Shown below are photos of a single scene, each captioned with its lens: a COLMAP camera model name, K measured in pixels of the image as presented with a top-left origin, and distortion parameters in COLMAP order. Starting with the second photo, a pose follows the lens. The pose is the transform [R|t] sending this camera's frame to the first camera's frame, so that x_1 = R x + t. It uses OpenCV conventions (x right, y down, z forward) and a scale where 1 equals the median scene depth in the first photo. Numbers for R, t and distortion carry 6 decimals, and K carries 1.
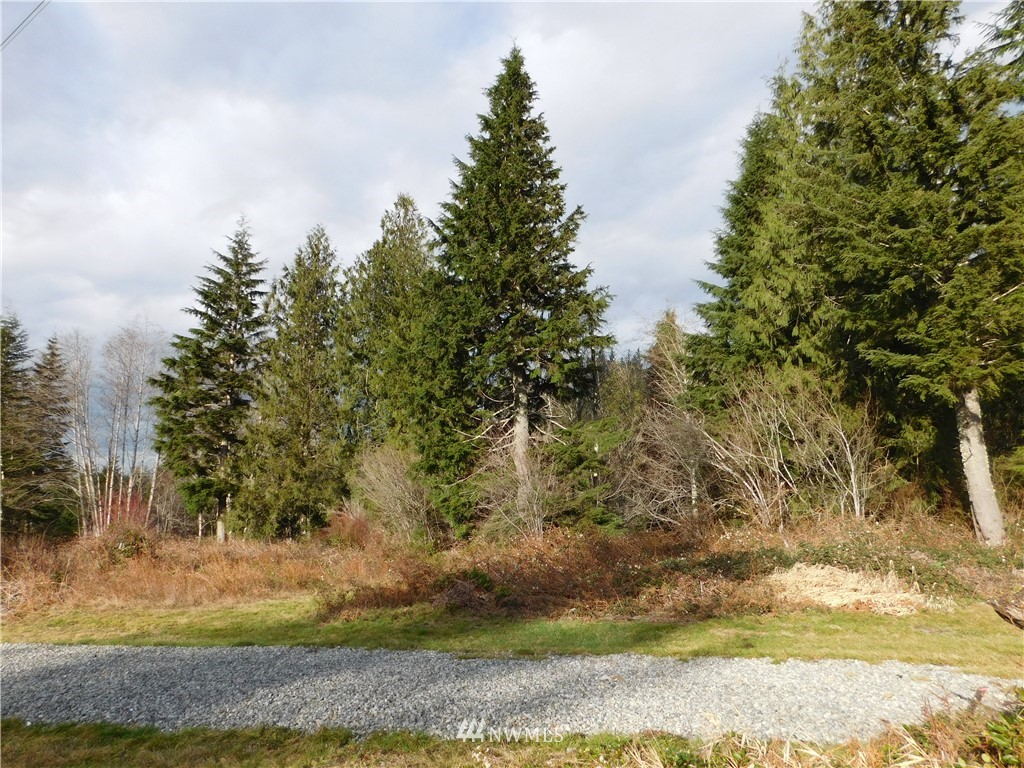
lens RADIAL K [[668.6, 0, 512.1], [0, 668.6, 384.6], [0, 0, 1]] dist [-0.057500, 0.041803]
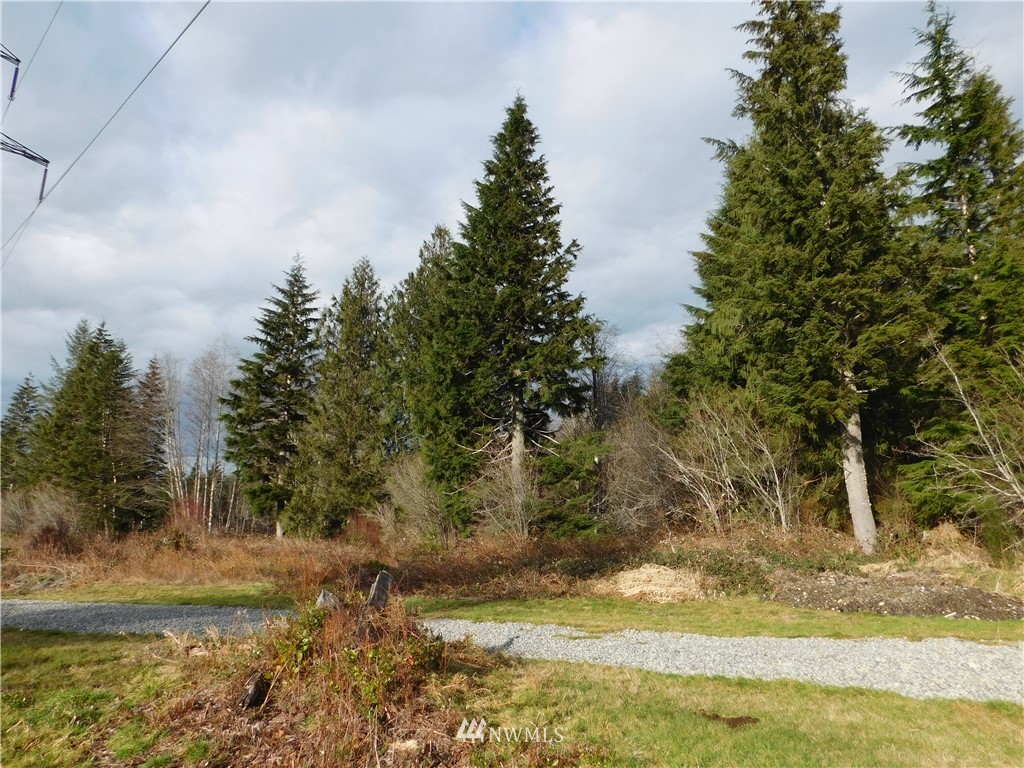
lens RADIAL K [[668.6, 0, 516.3], [0, 668.6, 387.4], [0, 0, 1]] dist [-0.057500, 0.041803]
pose [[0.991439, -0.013569, -0.129861, 0.129590], [0.013641, 0.999907, -0.000333, -0.021922], [0.129853, -0.001442, 0.991532, -0.094458]]
